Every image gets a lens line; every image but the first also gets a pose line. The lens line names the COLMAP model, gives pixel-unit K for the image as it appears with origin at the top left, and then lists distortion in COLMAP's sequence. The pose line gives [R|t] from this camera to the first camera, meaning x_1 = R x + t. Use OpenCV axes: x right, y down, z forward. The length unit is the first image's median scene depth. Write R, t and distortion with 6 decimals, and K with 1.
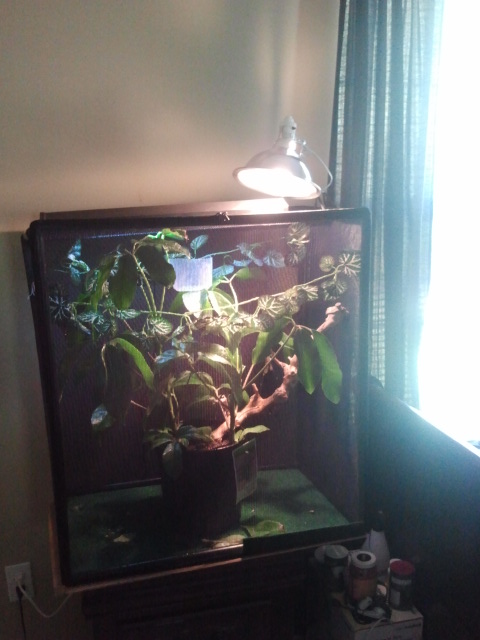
lens RADIAL K [[675.5, 0, 240.0], [0, 675.5, 320.0], [0, 0, 1]] dist [0.016020, -0.136350]
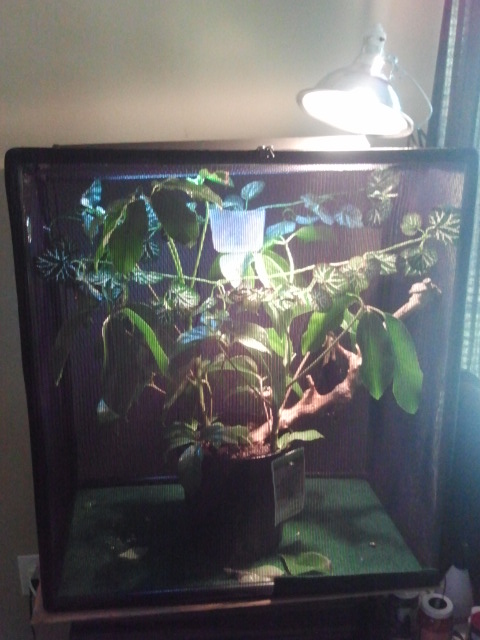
lens RADIAL K [[675.5, 0, 240.0], [0, 675.5, 320.0], [0, 0, 1]] dist [0.016020, -0.136350]
pose [[0.985479, 0.068434, -0.155395, 0.061549], [-0.059149, 0.996220, 0.063611, -0.015318], [0.159161, -0.053496, 0.985802, 0.231763]]
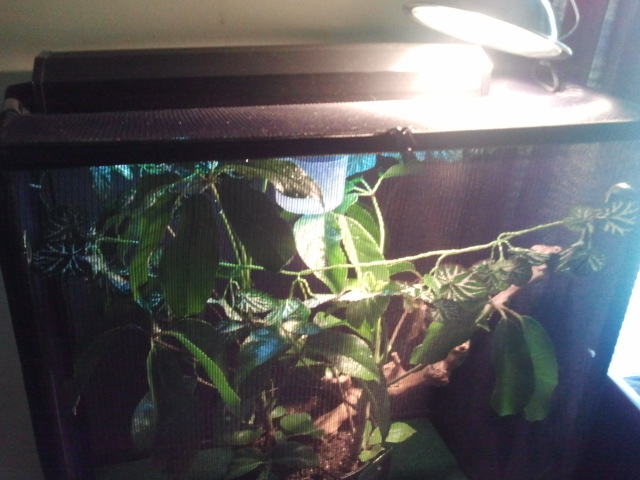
lens RADIAL K [[675.5, 0, 308.1], [0, 675.5, 240.0], [0, 0, 1]] dist [0.016020, -0.136350]
pose [[0.997729, 0.063679, 0.021930, -0.083540], [-0.067247, 0.959905, 0.272141, -0.178039], [-0.003721, -0.272997, 0.962008, 0.449910]]
